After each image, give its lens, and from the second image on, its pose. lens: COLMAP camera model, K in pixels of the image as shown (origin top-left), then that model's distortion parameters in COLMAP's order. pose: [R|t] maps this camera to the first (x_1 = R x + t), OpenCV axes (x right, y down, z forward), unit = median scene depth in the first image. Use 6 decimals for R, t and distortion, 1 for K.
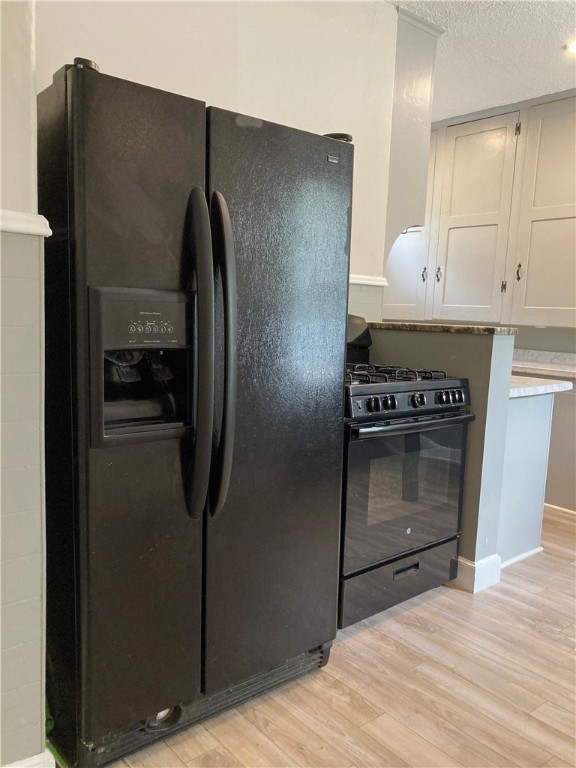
lens RADIAL K [[628.0, 0, 288.0], [0, 628.0, 384.0], [0, 0, 1]] dist [0.006962, 0.004416]
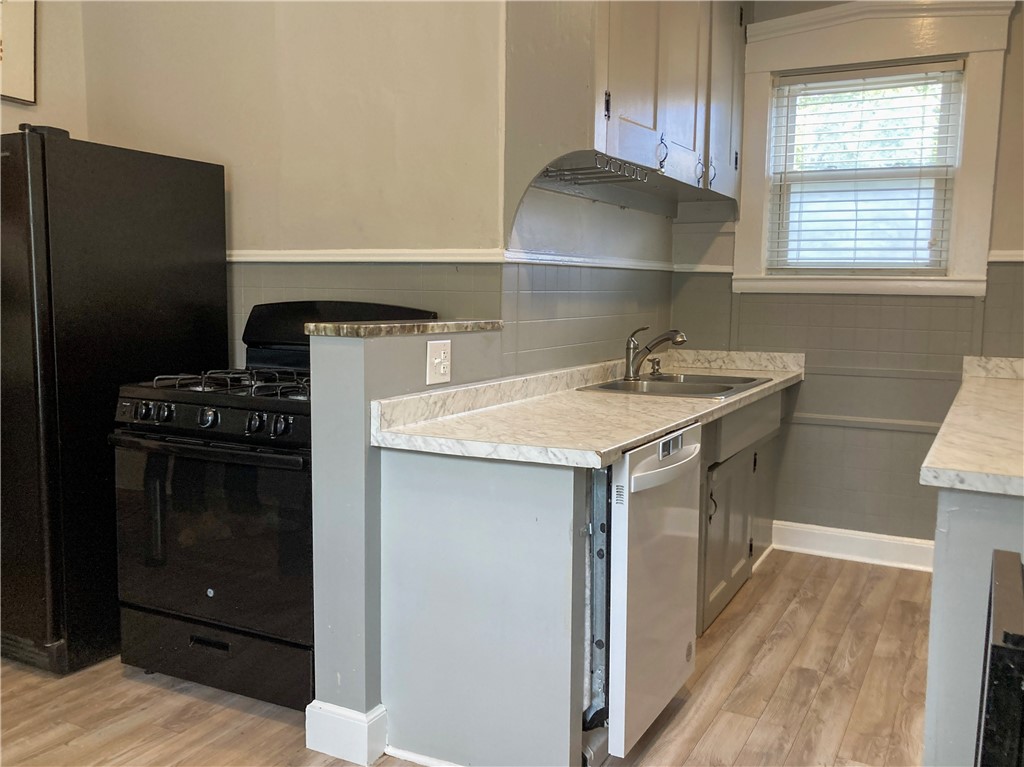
lens RADIAL K [[920.9, 0, 512.0], [0, 920.9, 383.5], [0, 0, 1]] dist [0.047886, 0.002366]
pose [[0.371562, 0.064987, -0.926131, 1.263988], [-0.108663, 0.993735, 0.026135, -0.076490], [0.922027, 0.090925, 0.376296, 0.846138]]
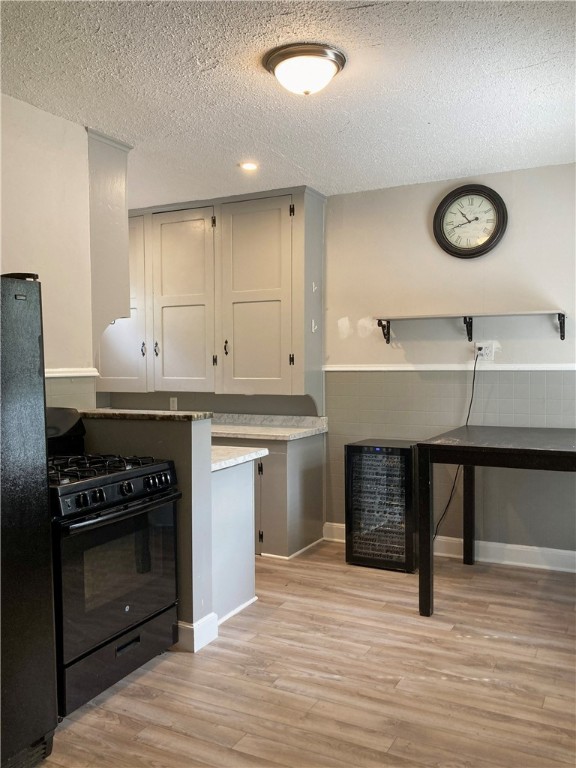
lens RADIAL K [[662.7, 0, 288.0], [0, 662.7, 384.0], [0, 0, 1]] dist [0.014347, 0.006839]
pose [[0.925073, -0.064080, 0.374344, 0.039980], [0.090740, 0.994409, -0.054013, -0.063709], [-0.368790, 0.083934, 0.925715, -0.197619]]
